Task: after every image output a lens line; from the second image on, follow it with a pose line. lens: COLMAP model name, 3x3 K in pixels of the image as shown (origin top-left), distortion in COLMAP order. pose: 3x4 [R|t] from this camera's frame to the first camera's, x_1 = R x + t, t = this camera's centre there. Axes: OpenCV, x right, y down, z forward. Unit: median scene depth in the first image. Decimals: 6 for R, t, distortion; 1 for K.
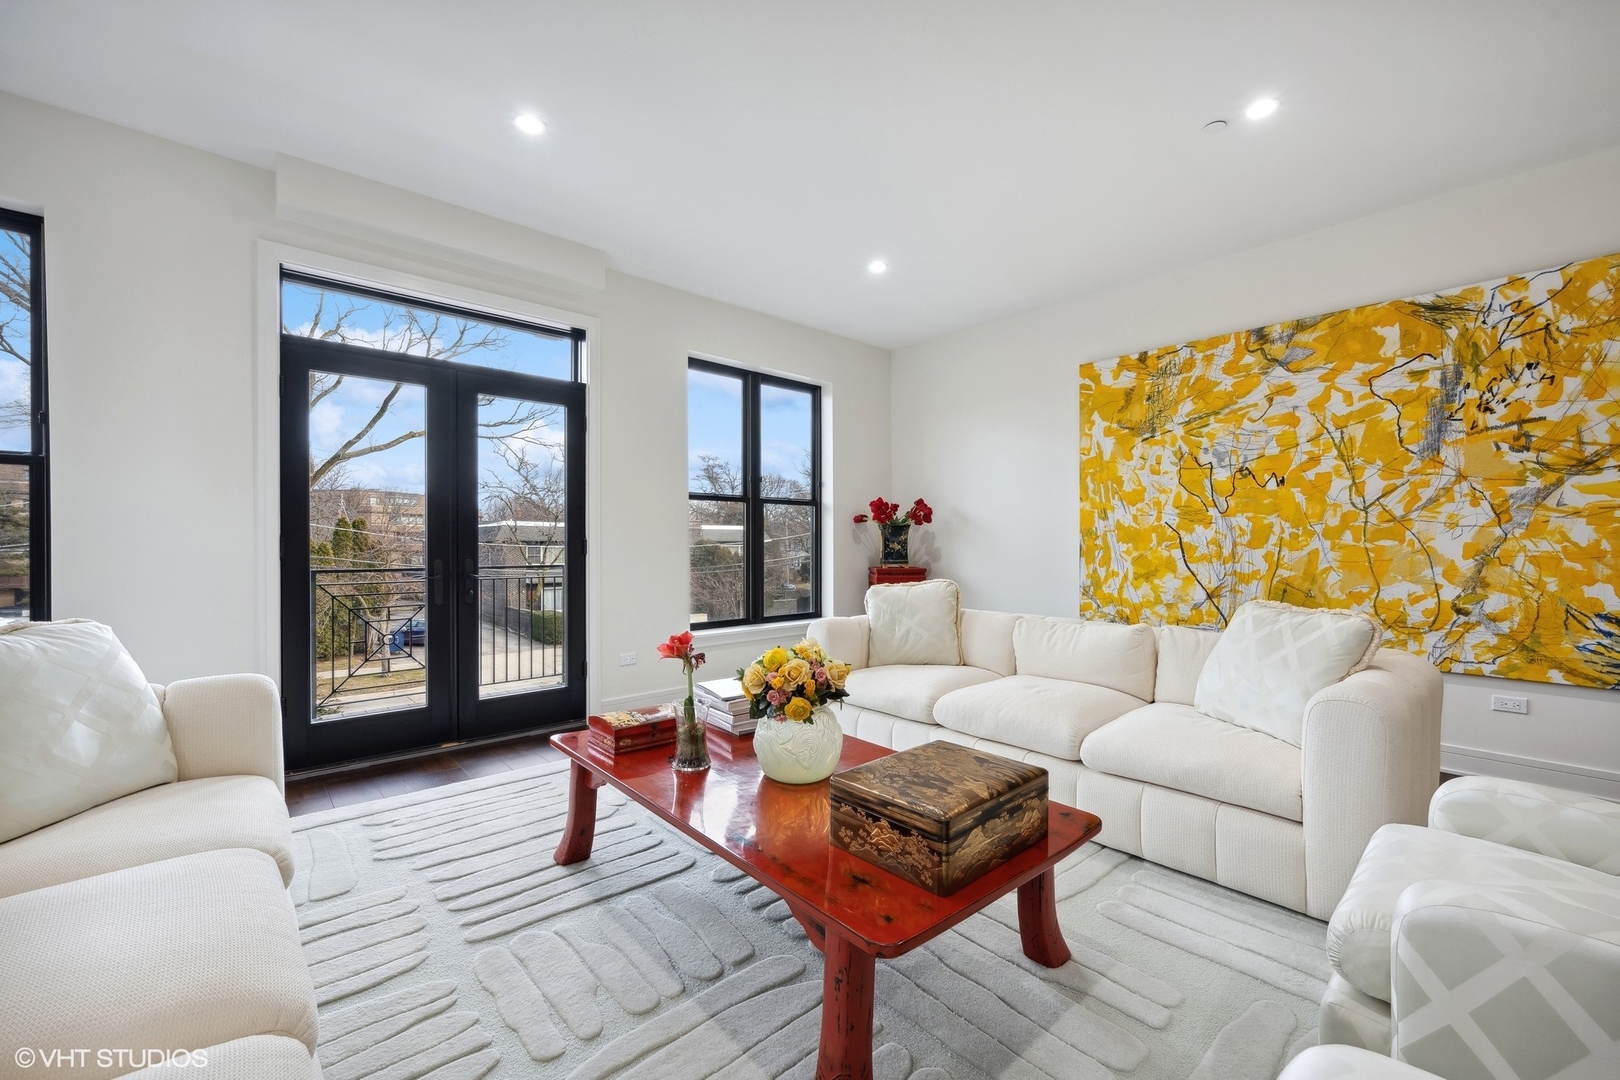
lens RADIAL K [[660.3, 0, 808.5], [0, 660.3, 545.7], [0, 0, 1]] dist [-0.000962, 0.000184]
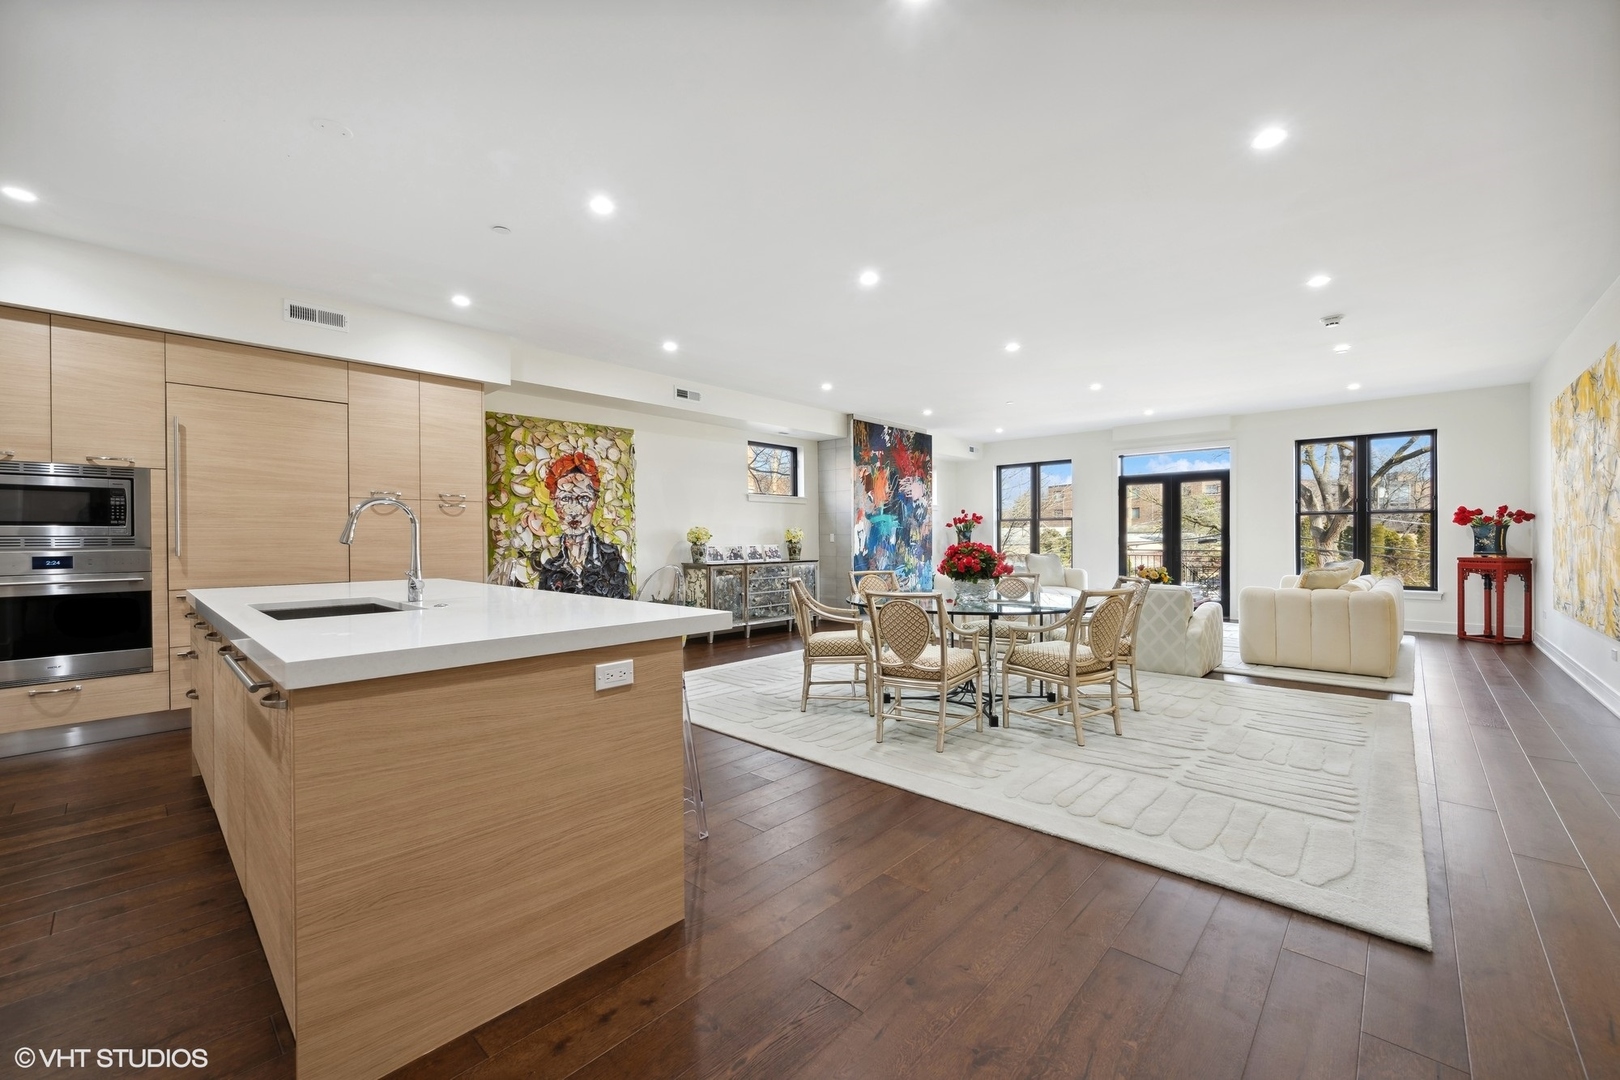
lens RADIAL K [[660.3, 0, 822.1], [0, 660.3, 540.6], [0, 0, 1]] dist [-0.000962, 0.000184]
pose [[0.125674, 0.002342, -0.992069, 1.749852], [-0.001250, 0.999997, 0.002203, -0.003889], [0.992071, 0.000963, 0.125676, -0.677522]]
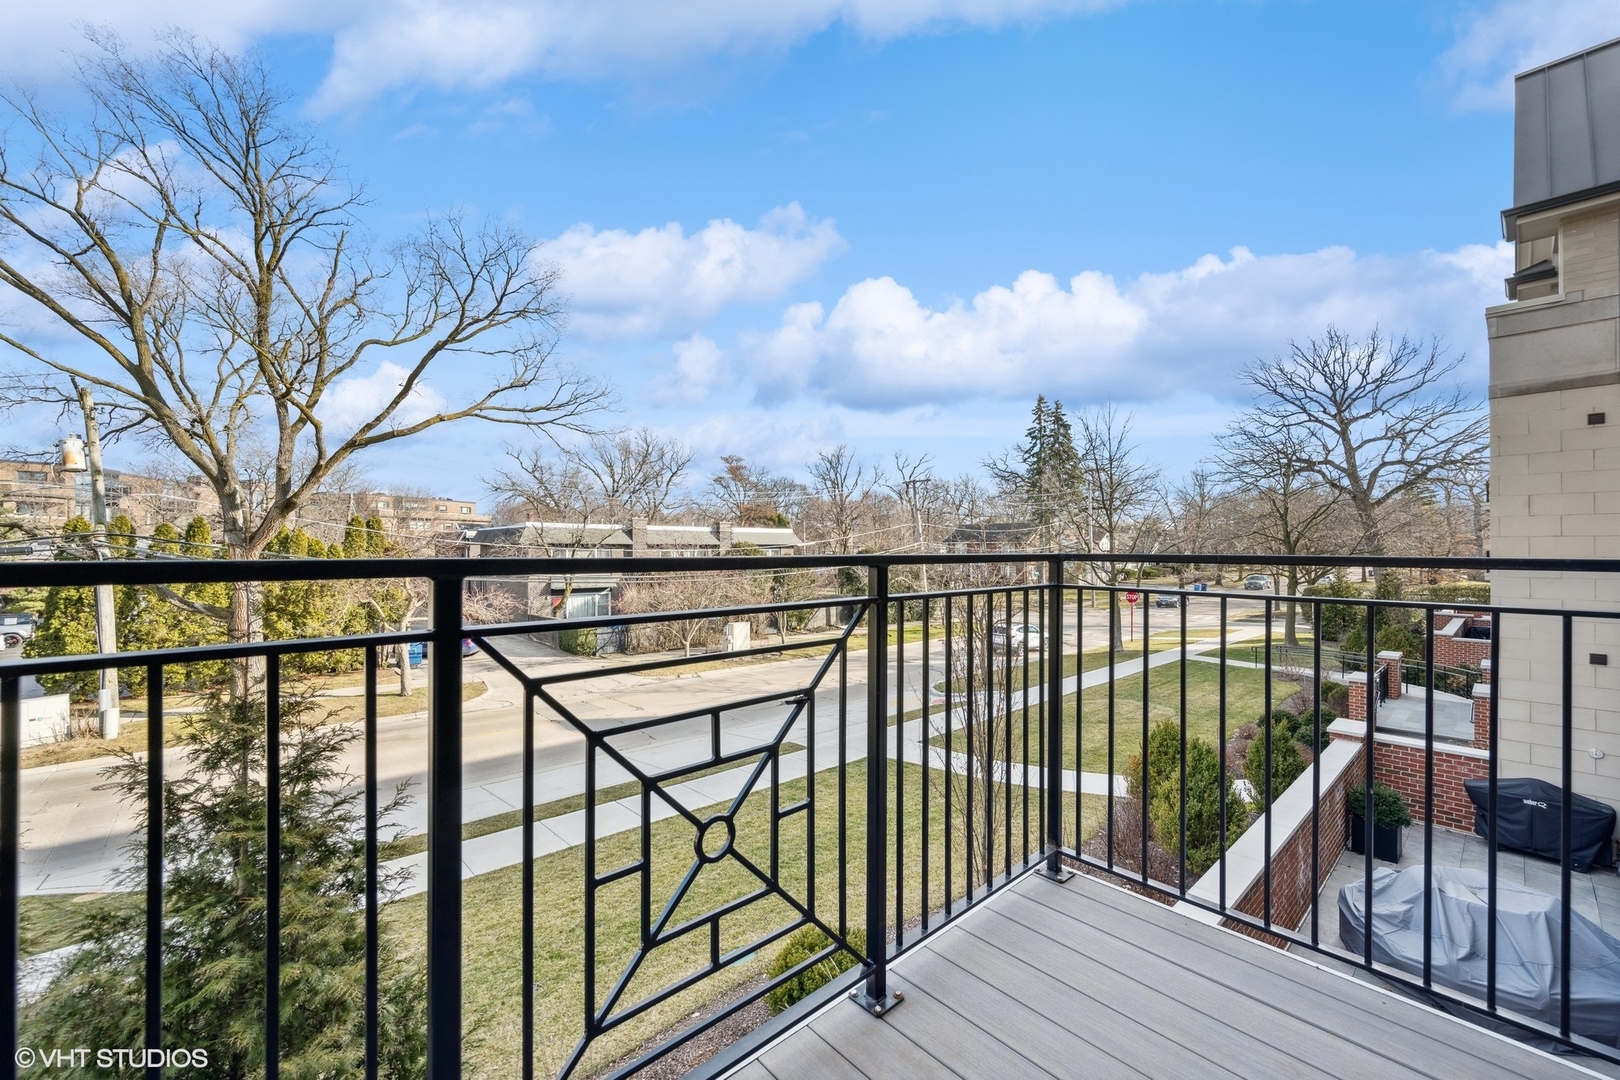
lens RADIAL K [[660.3, 0, 822.1], [0, 660.3, 540.6], [0, 0, 1]] dist [-0.000962, 0.000184]
pose [[0.999974, 0.002430, 0.006719, -0.789439], [-0.002324, 0.999873, -0.015751, 0.033809], [-0.006757, 0.015735, 0.999853, 1.009625]]
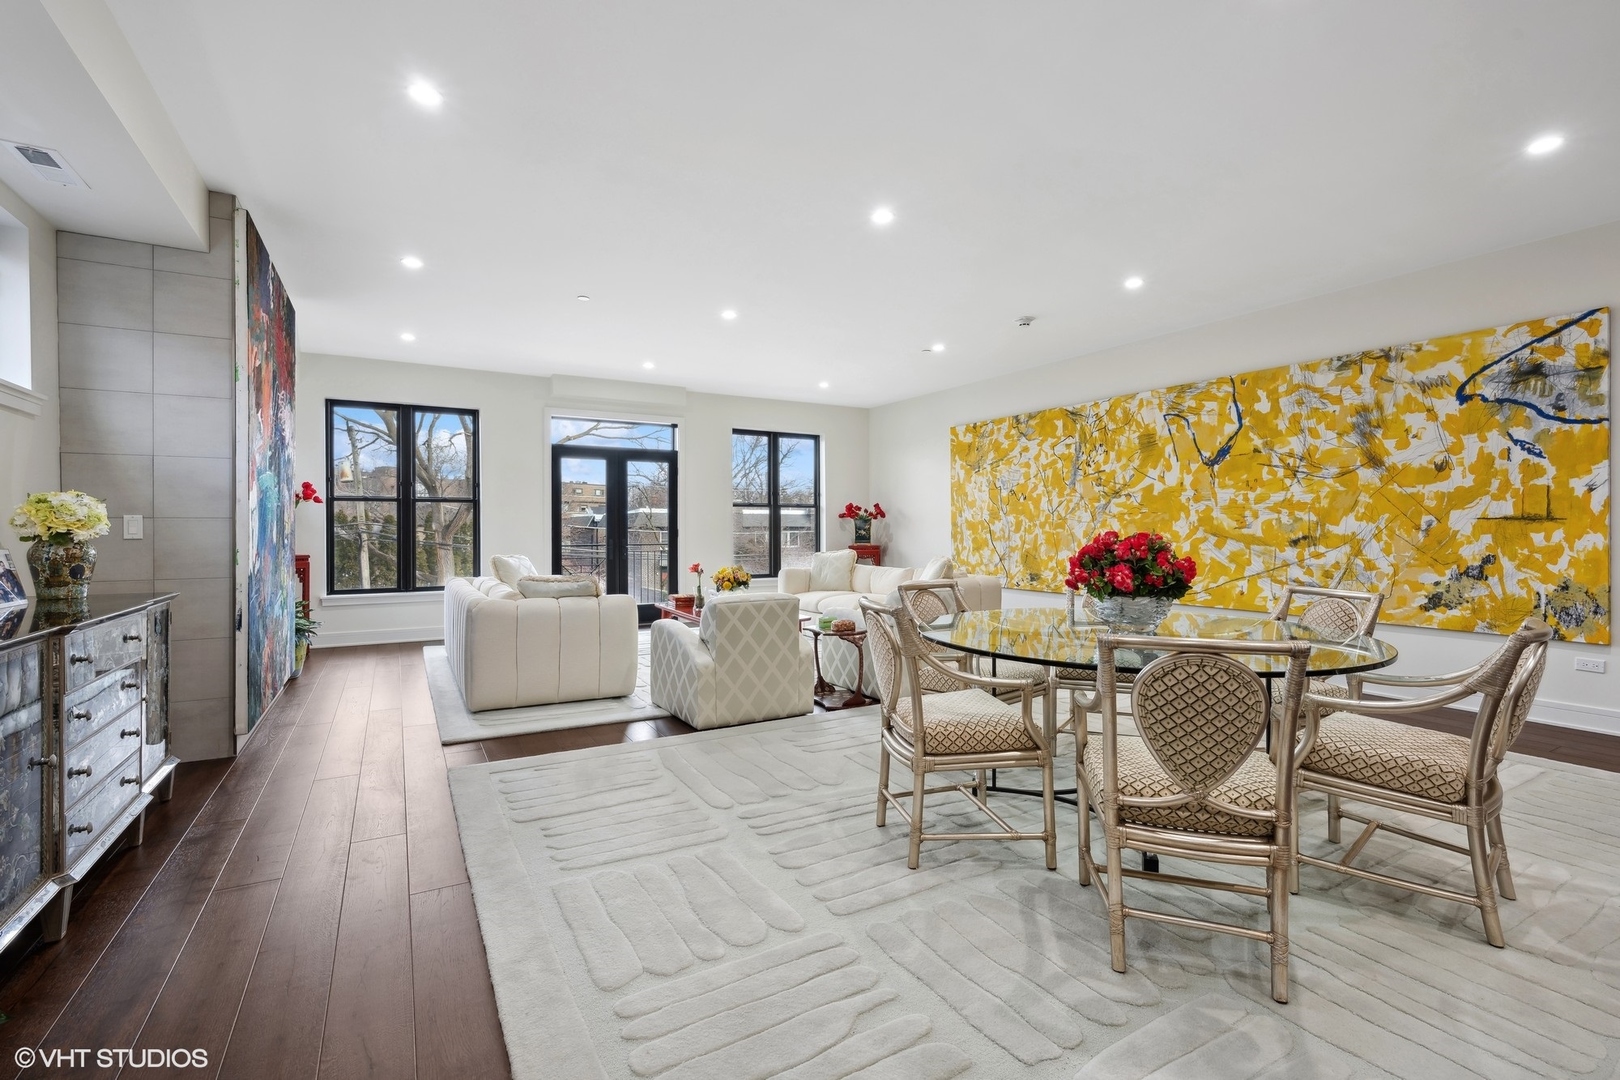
lens RADIAL K [[700.3, 0, 815.9], [0, 700.3, 524.6], [0, 0, 1]] dist [-0.005301, -0.000132]
pose [[0.982444, -0.003596, -0.186522, 0.466018], [0.001976, 0.999959, -0.008866, -0.003939], [0.186546, 0.008342, 0.982411, -0.994125]]
